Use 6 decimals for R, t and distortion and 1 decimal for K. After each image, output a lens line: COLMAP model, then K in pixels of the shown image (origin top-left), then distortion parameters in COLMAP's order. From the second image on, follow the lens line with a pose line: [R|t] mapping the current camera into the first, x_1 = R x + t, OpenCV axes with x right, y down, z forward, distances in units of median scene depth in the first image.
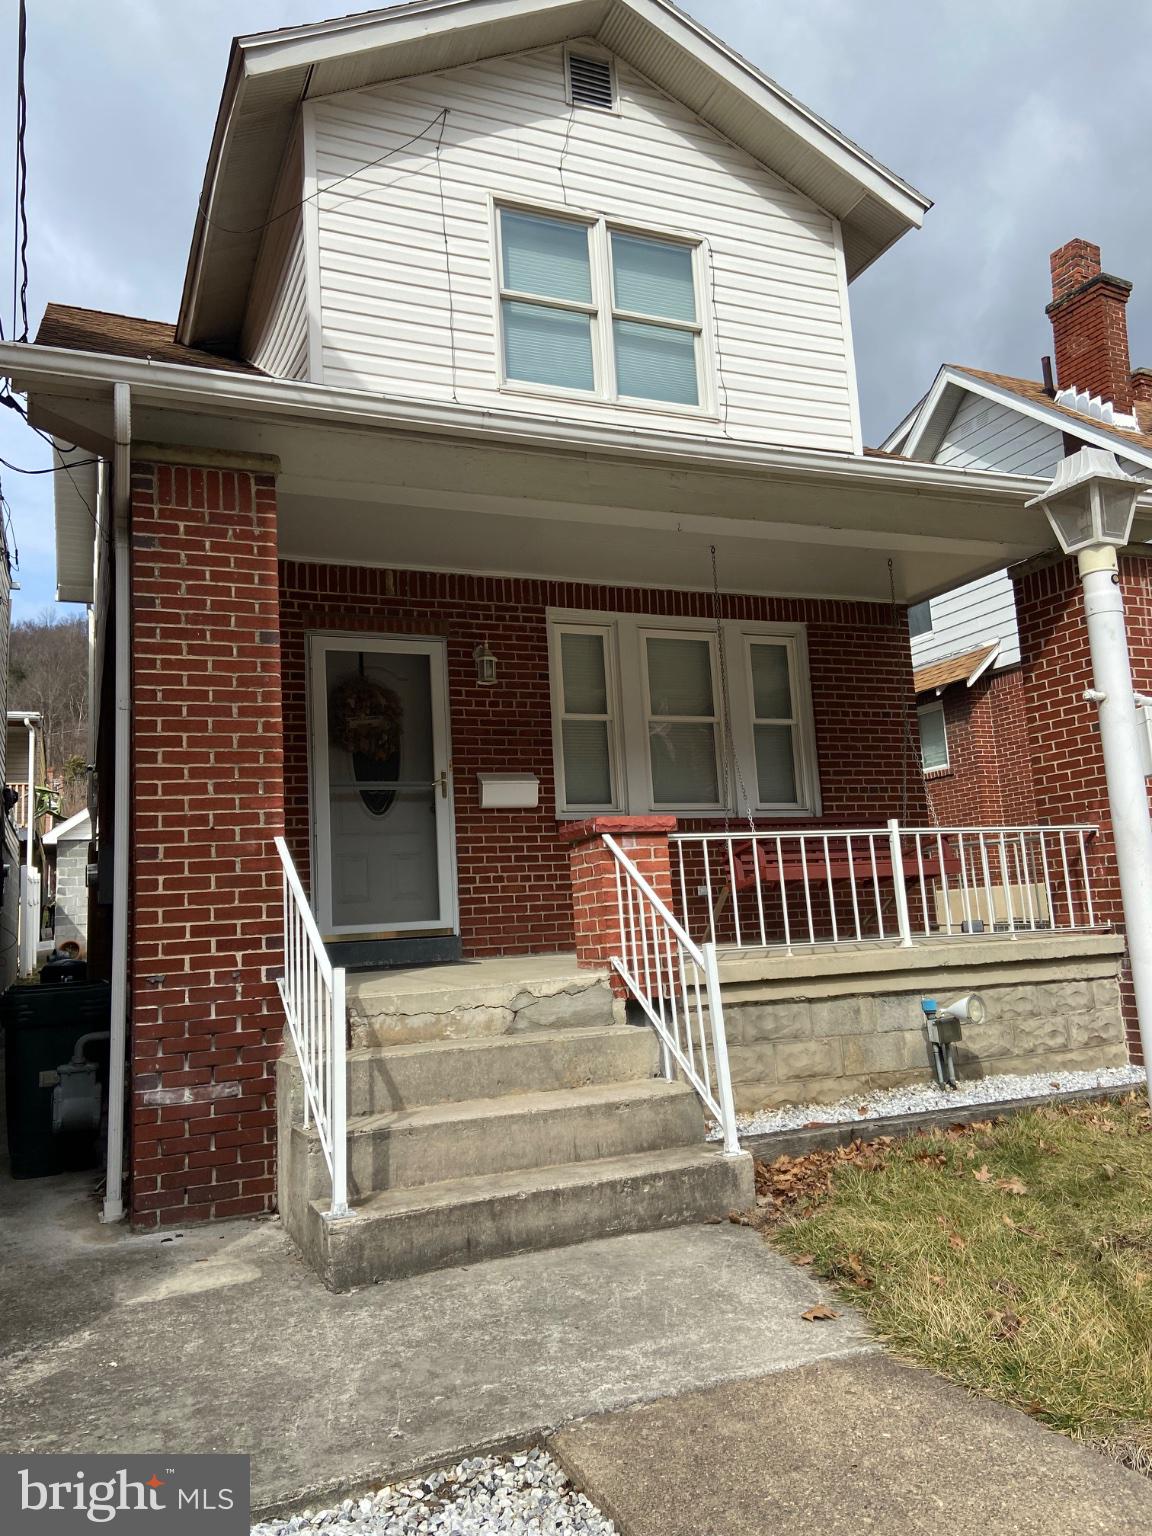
lens RADIAL K [[1155.7, 0, 567.4], [0, 1155.7, 766.4], [0, 0, 1]] dist [0.086347, -0.022802]
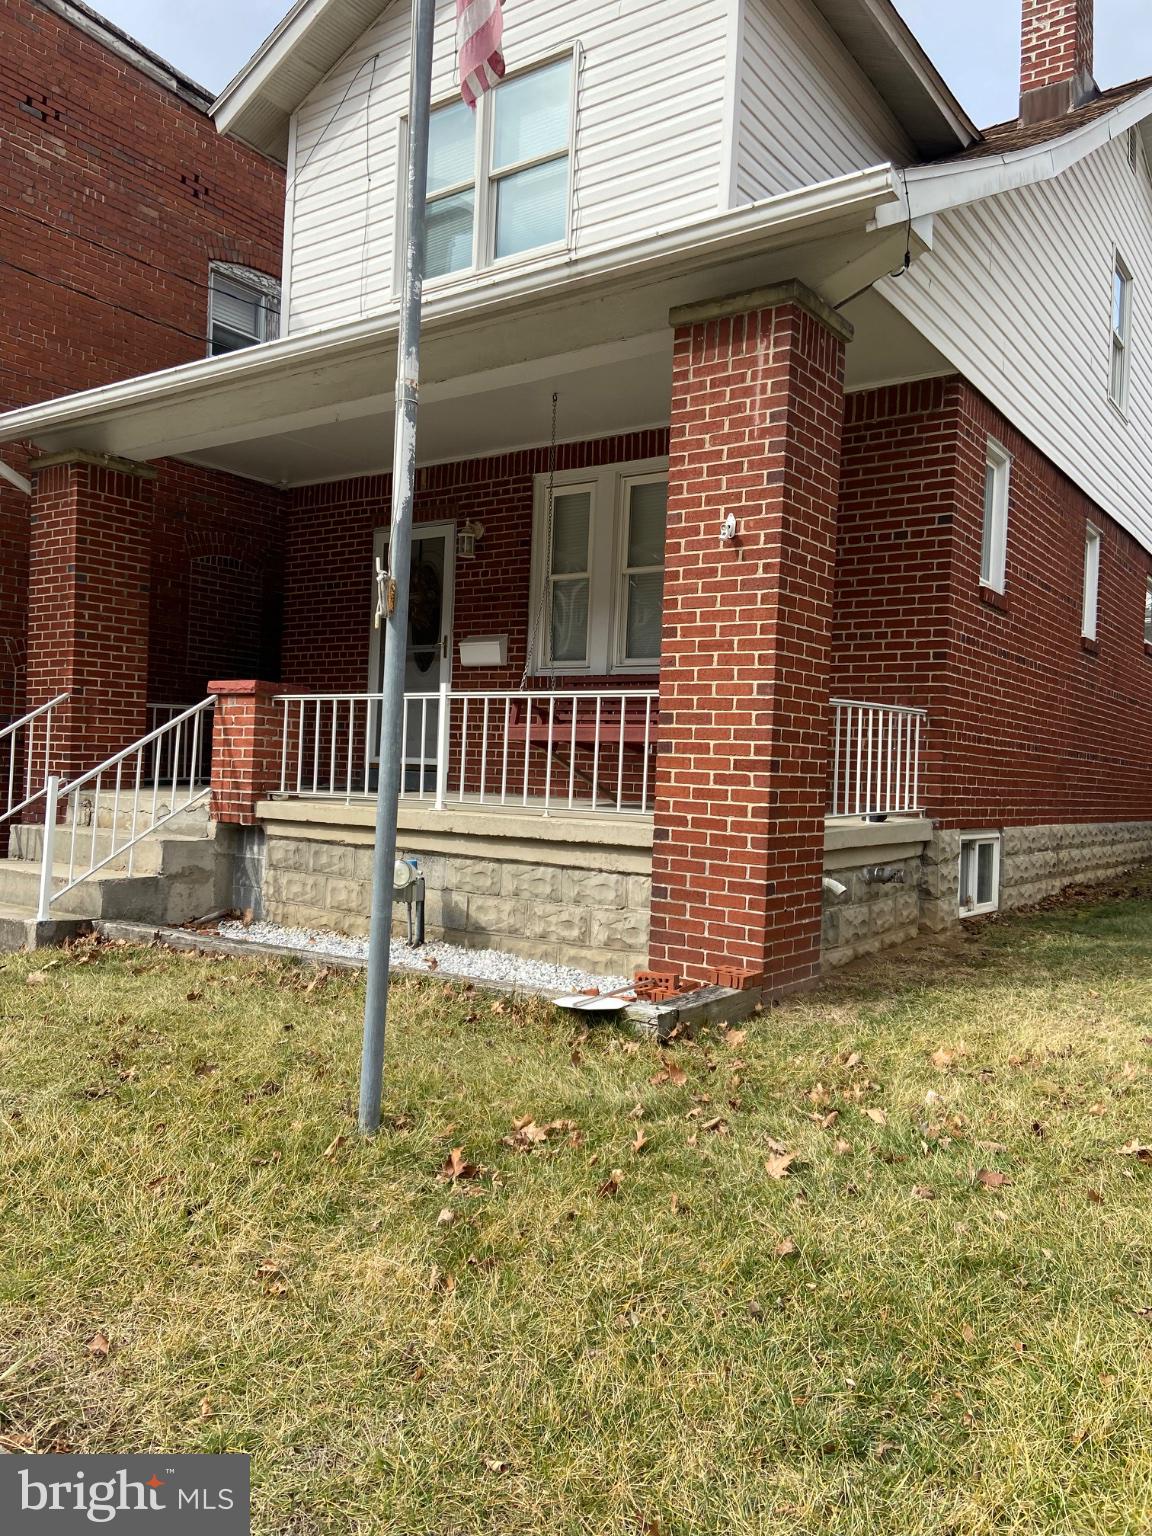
lens RADIAL K [[1155.7, 0, 568.3], [0, 1155.7, 761.6], [0, 0, 1]] dist [0.086347, -0.022802]
pose [[0.507047, 0.068600, -0.859184, 1.038488], [0.055506, 0.992160, 0.111974, 0.006631], [0.860130, -0.104466, 0.499263, 0.517200]]
